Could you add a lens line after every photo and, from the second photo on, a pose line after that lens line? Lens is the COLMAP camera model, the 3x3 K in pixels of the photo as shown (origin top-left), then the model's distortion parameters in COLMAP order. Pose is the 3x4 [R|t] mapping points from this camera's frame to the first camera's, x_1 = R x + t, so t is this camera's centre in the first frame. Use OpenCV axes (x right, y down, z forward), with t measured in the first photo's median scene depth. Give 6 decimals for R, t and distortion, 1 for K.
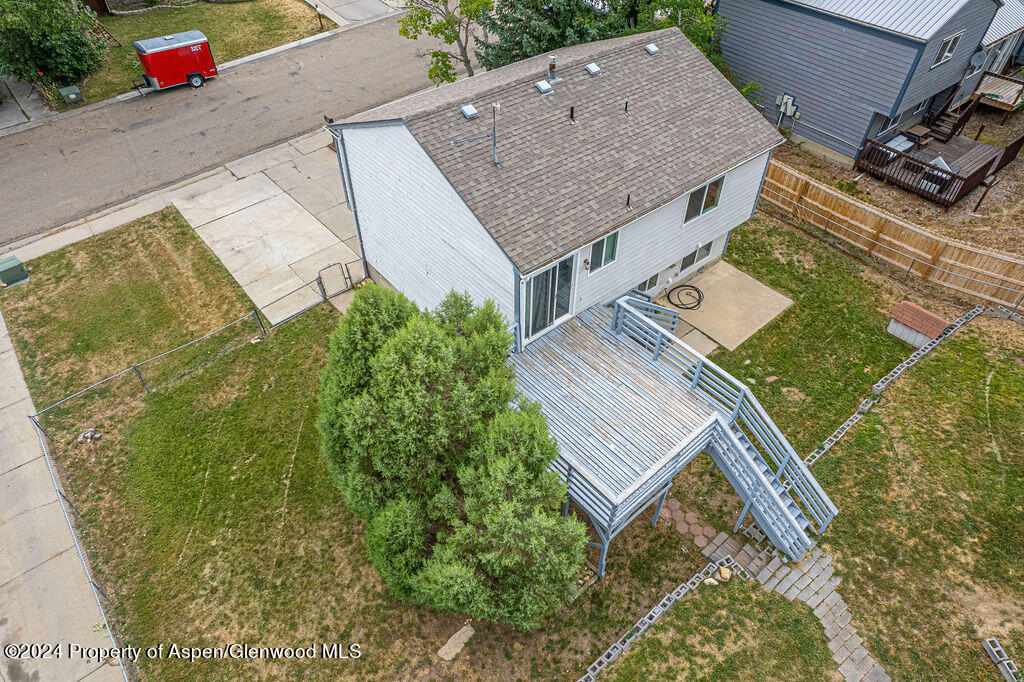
lens RADIAL K [[652.1, 0, 514.7], [0, 652.1, 347.5], [0, 0, 1]] dist [-0.071818, 0.065208]
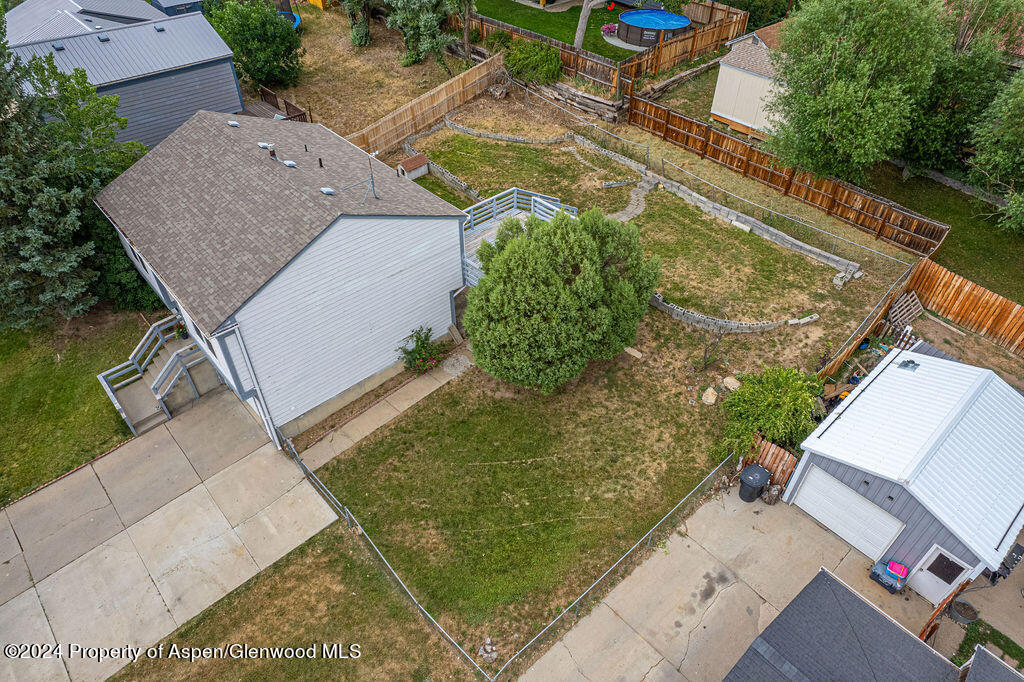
lens RADIAL K [[652.1, 0, 513.8], [0, 652.1, 345.0], [0, 0, 1]] dist [-0.071818, 0.065208]
pose [[-0.051824, -0.677817, 0.733402, -1.189918], [0.704300, 0.495846, 0.508034, -0.597415], [-0.708008, 0.542863, 0.451690, 0.355951]]
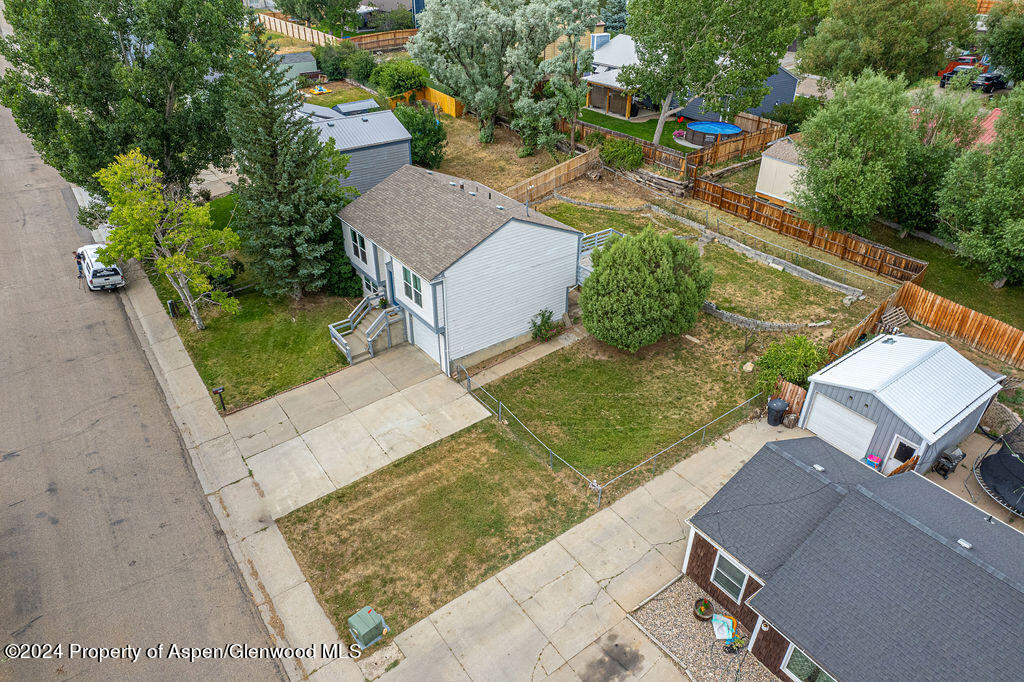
lens RADIAL K [[652.1, 0, 514.3], [0, 652.1, 346.2], [0, 0, 1]] dist [-0.071818, 0.065208]
pose [[0.050545, -0.542375, 0.838615, -1.933378], [0.705096, 0.614057, 0.354645, -0.774024], [-0.707308, 0.573379, 0.413464, 0.405524]]
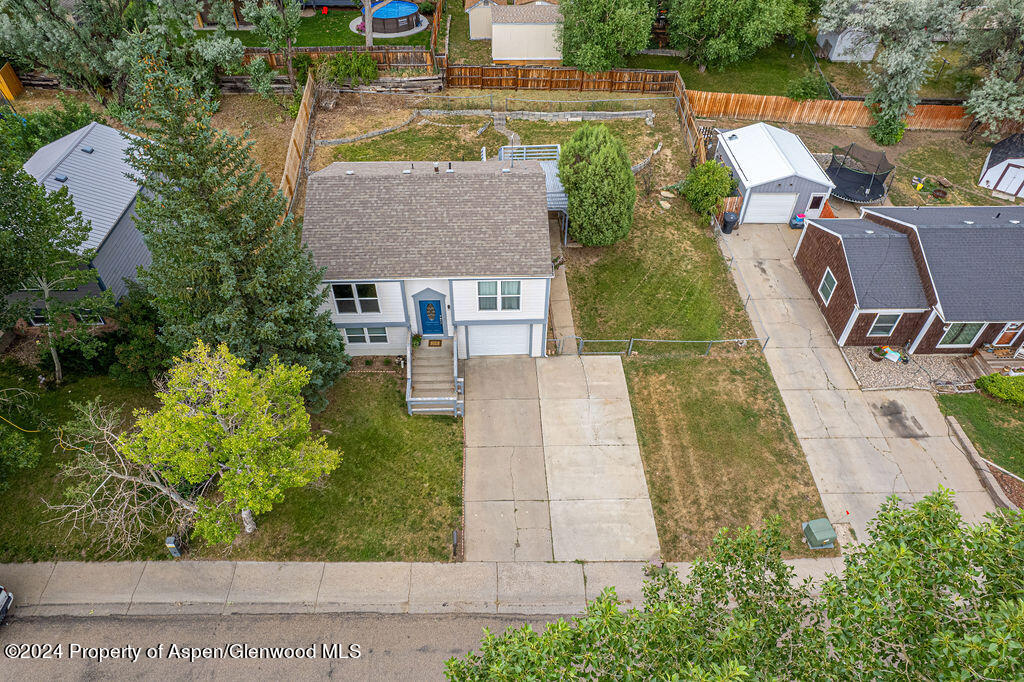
lens RADIAL K [[652.1, 0, 511.5], [0, 652.1, 347.6], [0, 0, 1]] dist [-0.071818, 0.065208]
pose [[-0.795953, -0.437920, 0.417953, -1.026780], [0.419731, 0.098277, 0.902312, -1.900593], [-0.436216, 0.893626, 0.105585, 1.241663]]
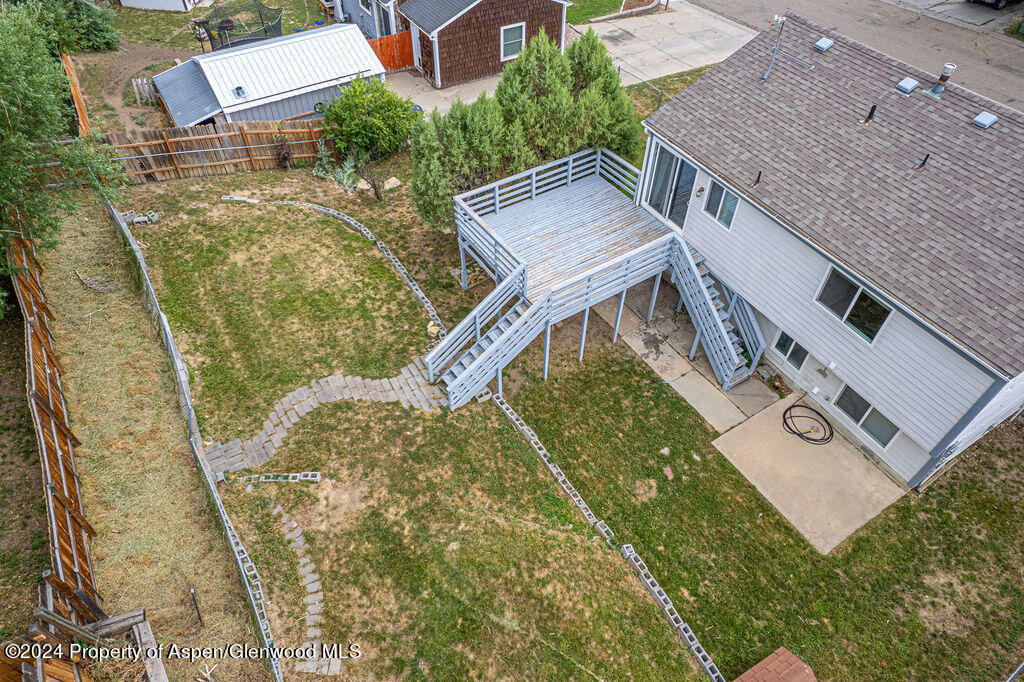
lens RADIAL K [[652.1, 0, 513.2], [0, 652.1, 346.0], [0, 0, 1]] dist [-0.071818, 0.065208]
pose [[-0.135687, 0.734854, -0.664514, 1.007498], [-0.711690, 0.394323, 0.581383, -0.416520], [0.689265, 0.551814, 0.469484, 0.459752]]
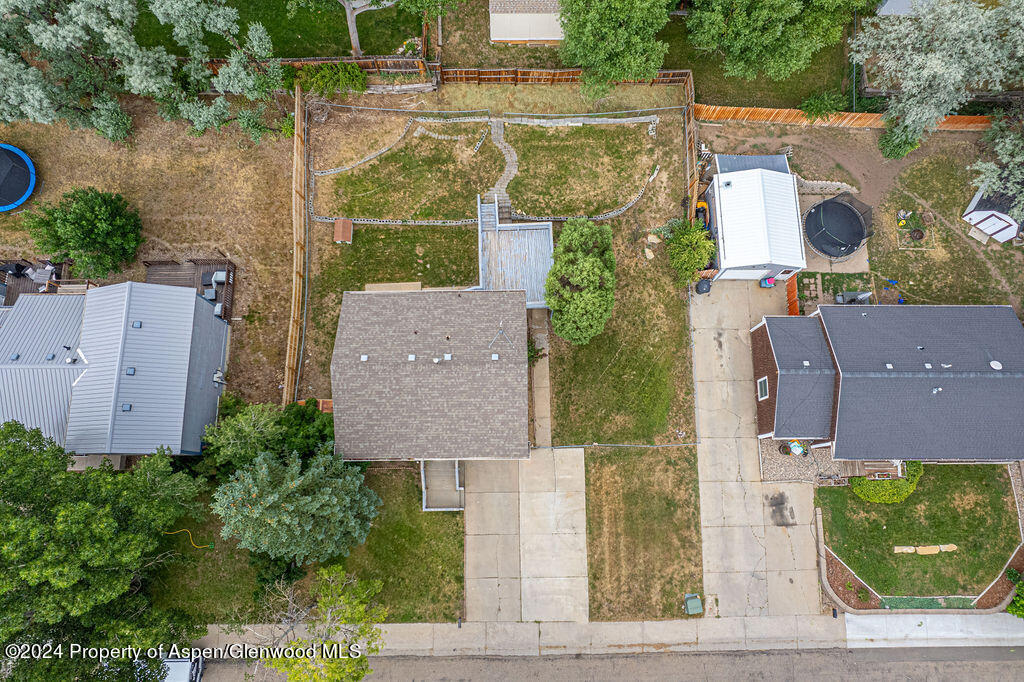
lens RADIAL K [[652.1, 0, 511.4], [0, 652.1, 344.4], [0, 0, 1]] dist [-0.071818, 0.065208]
pose [[-0.778959, -0.613918, 0.127777, -0.352913], [0.438988, -0.388368, 0.810223, -2.023021], [-0.447786, 0.687223, 0.572025, -0.243662]]
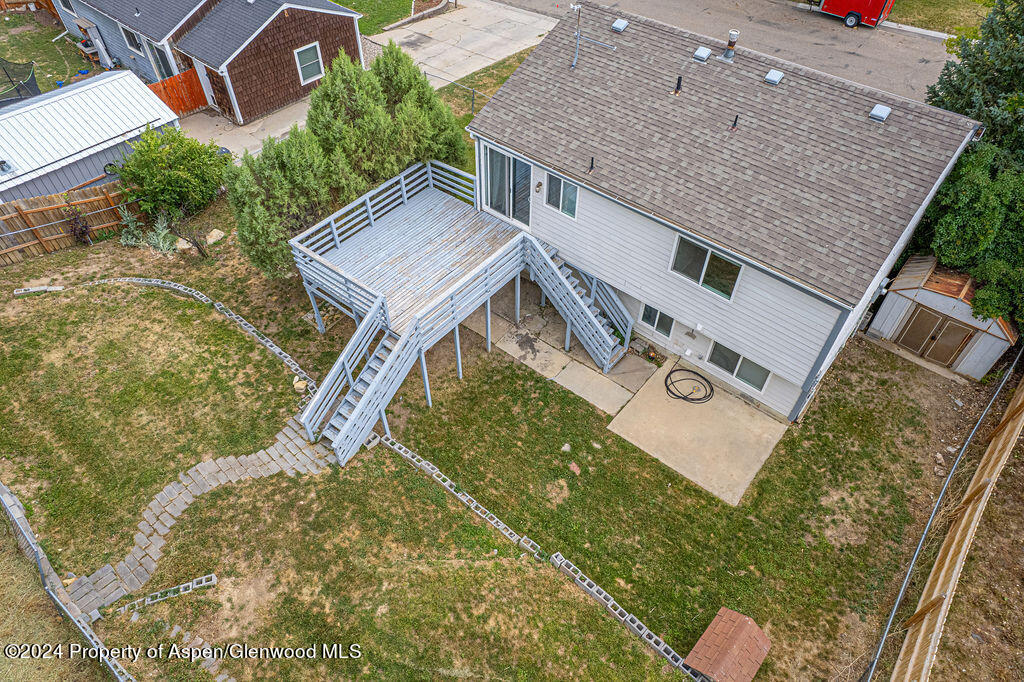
lens RADIAL K [[652.1, 0, 512.9], [0, 652.1, 347.1], [0, 0, 1]] dist [-0.071818, 0.065208]
pose [[0.177700, 0.730301, -0.659608, 0.963134], [-0.702808, 0.563352, 0.434391, -0.402898], [0.688827, 0.386386, 0.613370, 0.450023]]
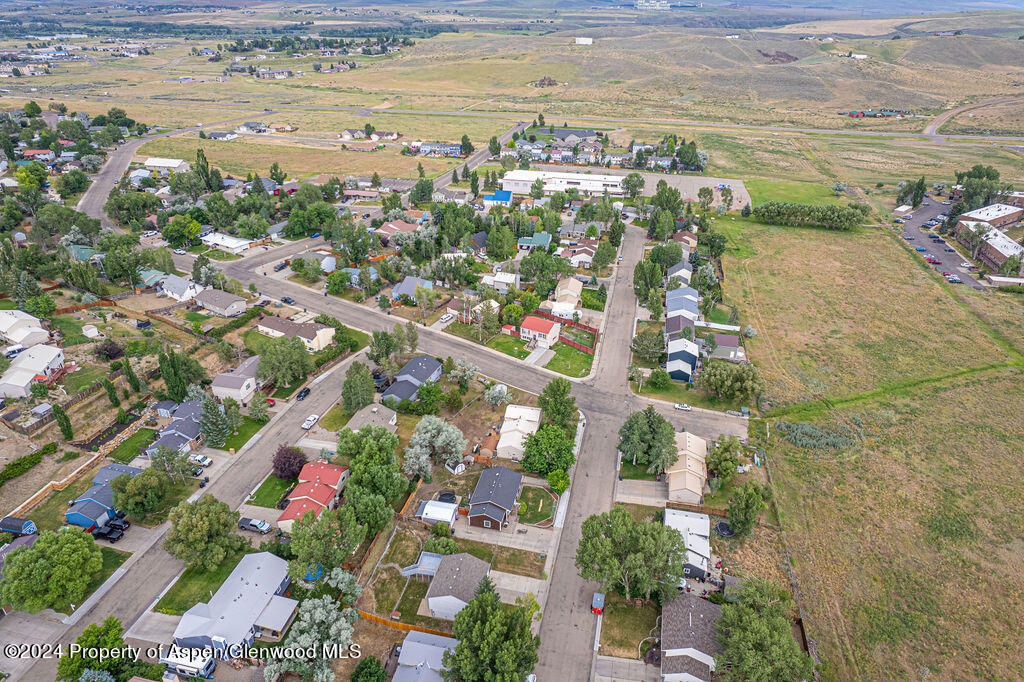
lens RADIAL K [[652.1, 0, 512.3], [0, 652.1, 343.8], [0, 0, 1]] dist [-0.071818, 0.065208]
pose [[-0.782114, 0.282729, -0.555304, 2.912096], [-0.452041, 0.355945, 0.817901, -7.623919], [0.428902, 0.890712, -0.150585, 0.168560]]
